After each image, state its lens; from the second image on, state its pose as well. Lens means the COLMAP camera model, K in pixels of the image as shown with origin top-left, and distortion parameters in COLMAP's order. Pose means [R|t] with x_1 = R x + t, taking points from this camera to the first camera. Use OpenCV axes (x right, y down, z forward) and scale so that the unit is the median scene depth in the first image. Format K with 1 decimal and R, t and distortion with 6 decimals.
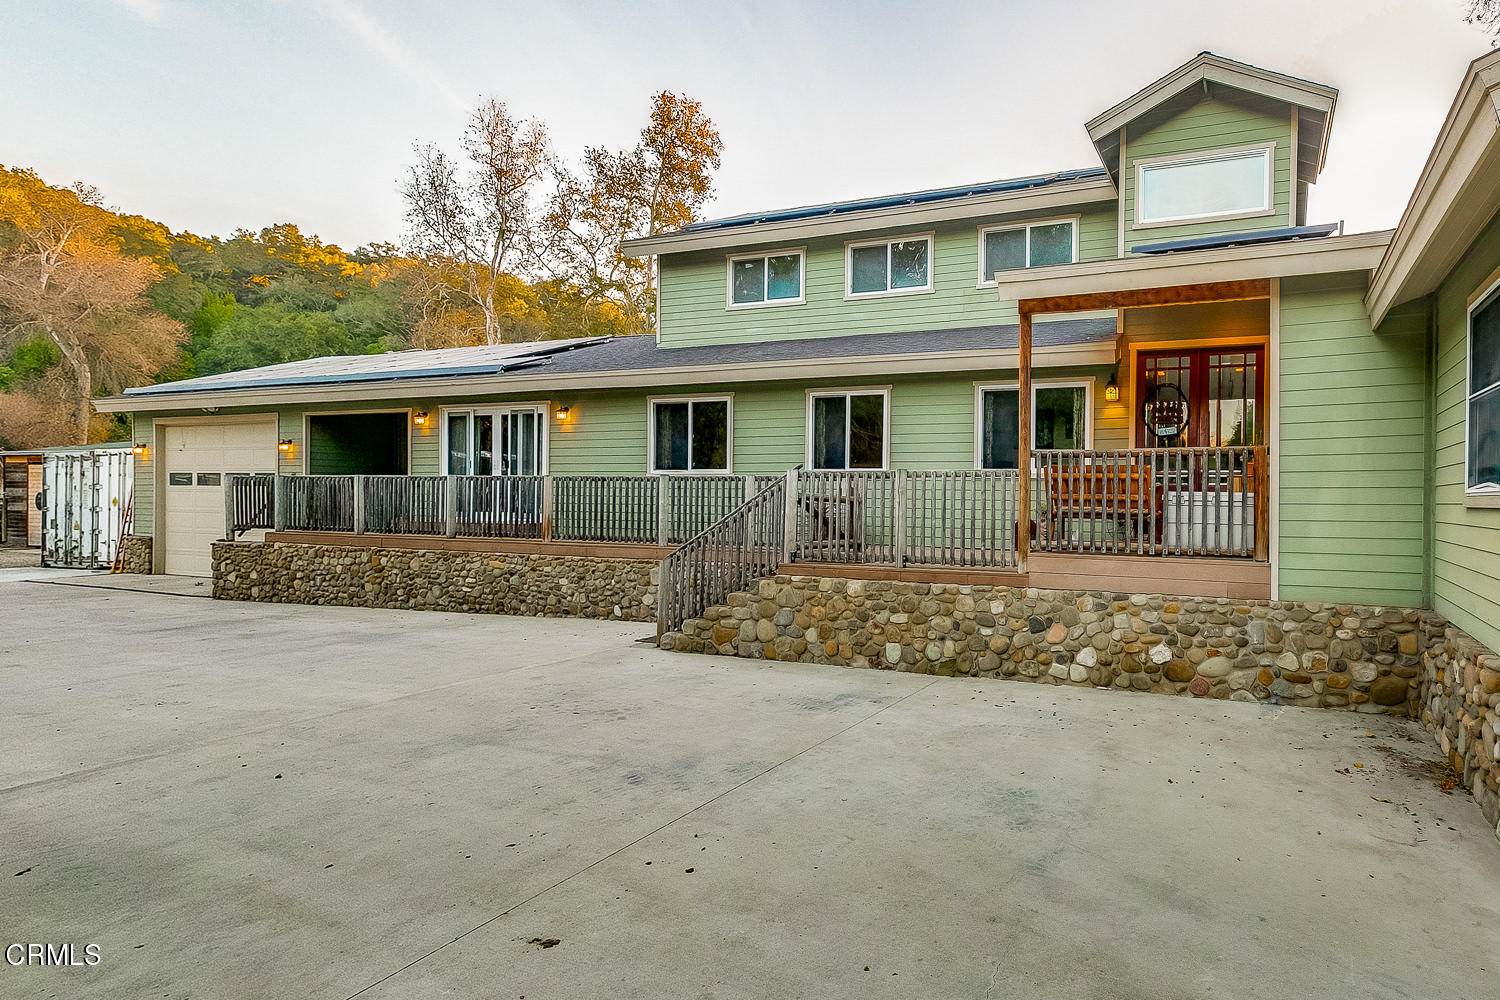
lens RADIAL K [[1454.5, 0, 749.4], [0, 1454.5, 544.9], [0, 0, 1]] dist [0.022825, 0.016409]
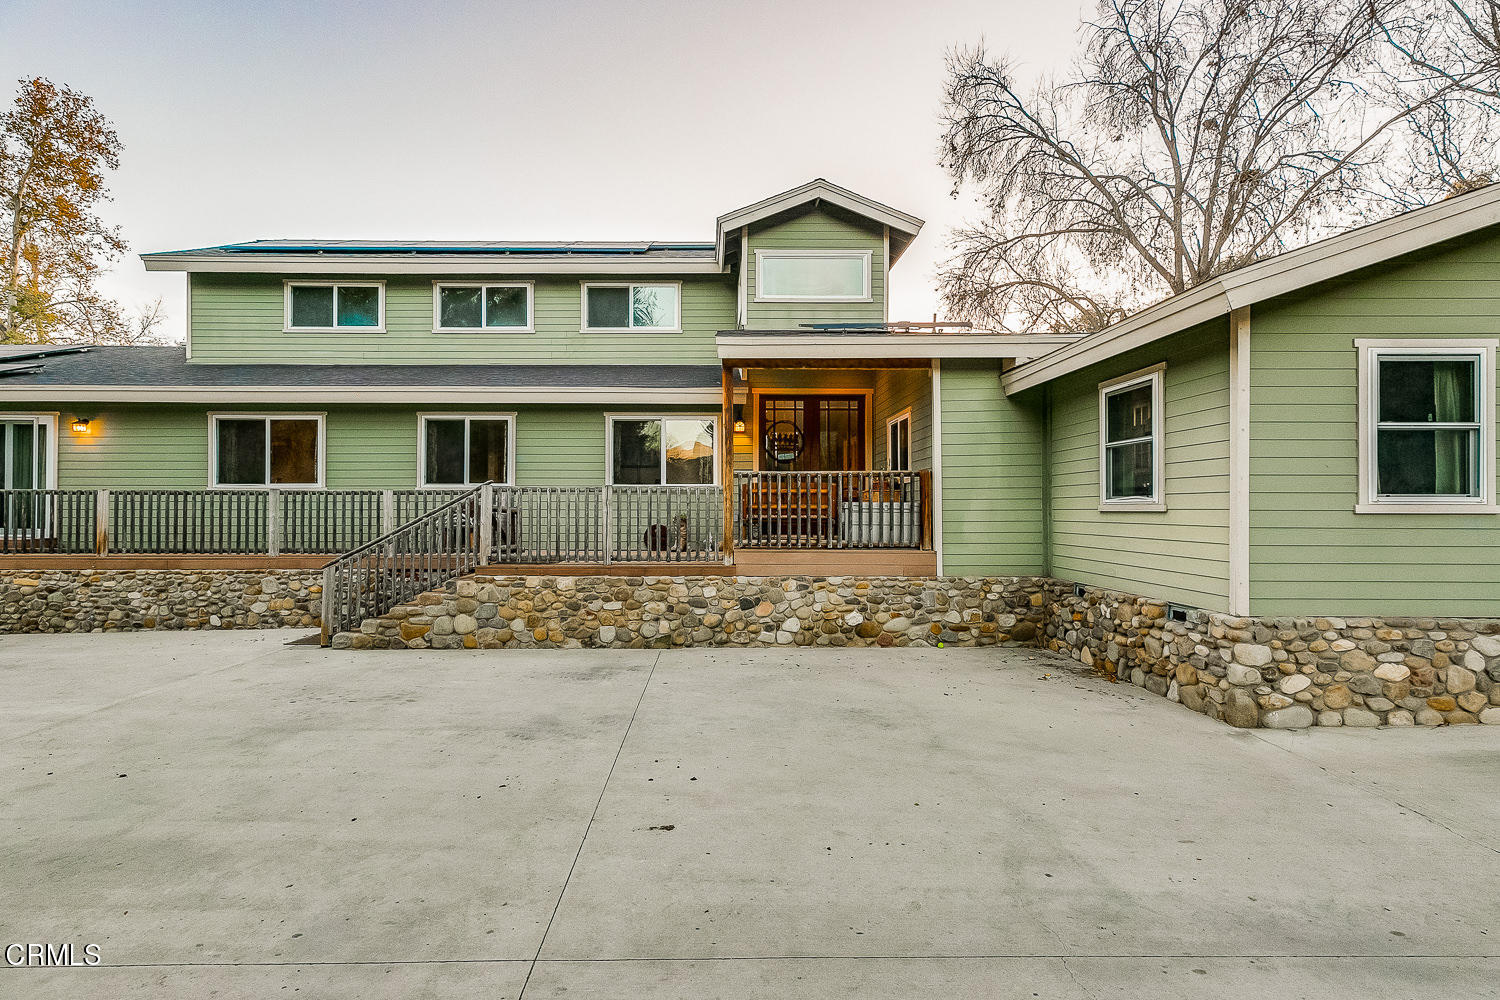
lens RADIAL K [[1454.5, 0, 749.4], [0, 1454.5, 544.9], [0, 0, 1]] dist [0.022825, 0.016409]
pose [[0.876072, -0.021532, 0.481700, -0.383362], [0.024614, 0.999697, -0.000080, 0.001462], [-0.481552, 0.011927, 0.876336, -0.140901]]
